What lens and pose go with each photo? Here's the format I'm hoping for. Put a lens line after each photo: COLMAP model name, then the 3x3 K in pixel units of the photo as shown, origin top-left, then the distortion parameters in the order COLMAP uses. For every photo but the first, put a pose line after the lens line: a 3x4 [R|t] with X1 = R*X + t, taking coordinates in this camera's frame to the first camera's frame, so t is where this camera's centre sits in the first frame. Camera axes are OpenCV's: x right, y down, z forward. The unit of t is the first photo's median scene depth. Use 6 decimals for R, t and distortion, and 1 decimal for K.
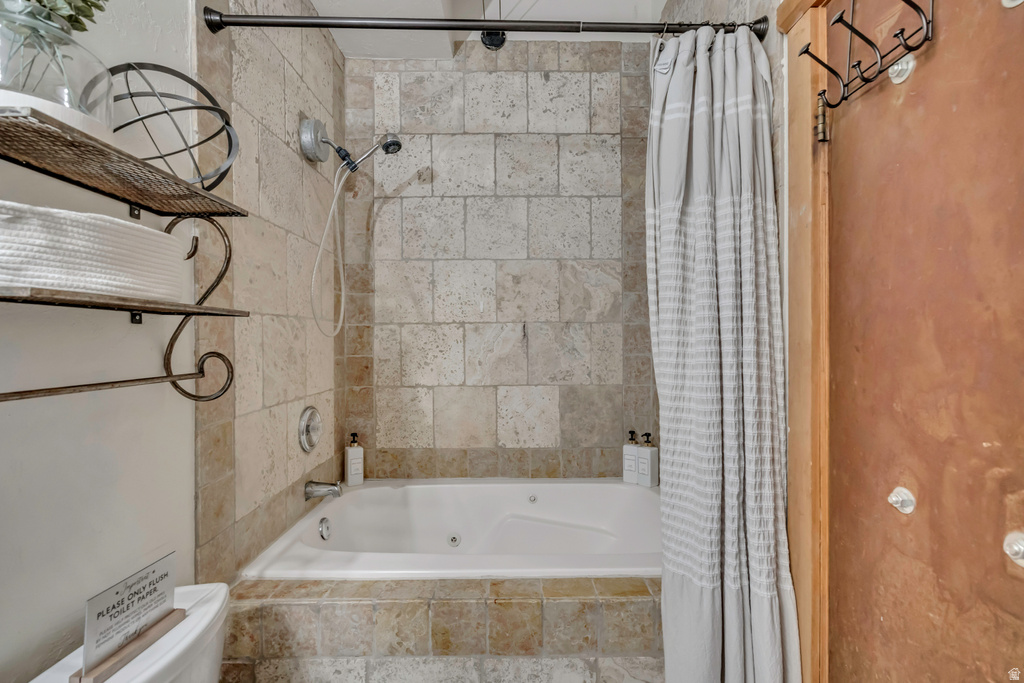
lens RADIAL K [[449.6, 0, 507.9], [0, 449.6, 340.4], [0, 0, 1]] dist [-0.009168, -0.000537]
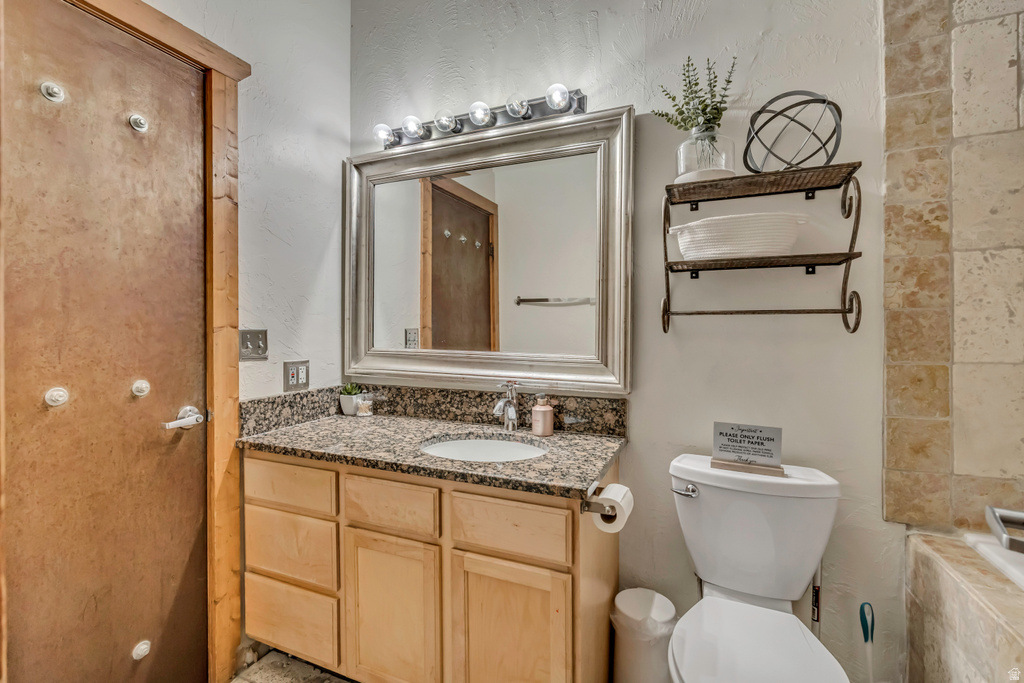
lens RADIAL K [[449.6, 0, 507.9], [0, 449.6, 340.4], [0, 0, 1]] dist [-0.009168, -0.000537]
pose [[-0.397580, 0.020386, -0.917341, 0.369385], [-0.000284, 0.999750, 0.022340, 0.061208], [0.917568, 0.009143, -0.397475, 0.299843]]
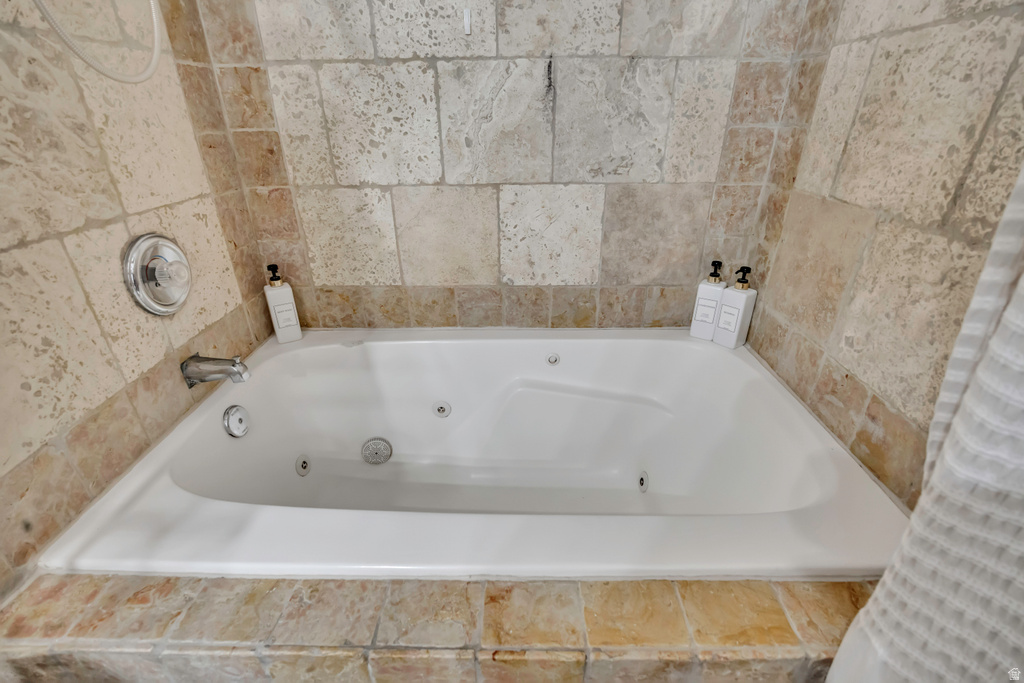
lens RADIAL K [[449.6, 0, 507.9], [0, 449.6, 340.4], [0, 0, 1]] dist [-0.009168, -0.000537]
pose [[0.999892, 0.004202, -0.014057, -0.003684], [0.002627, 0.891369, 0.453271, 0.016984], [0.014435, -0.453259, 0.891262, 0.388802]]
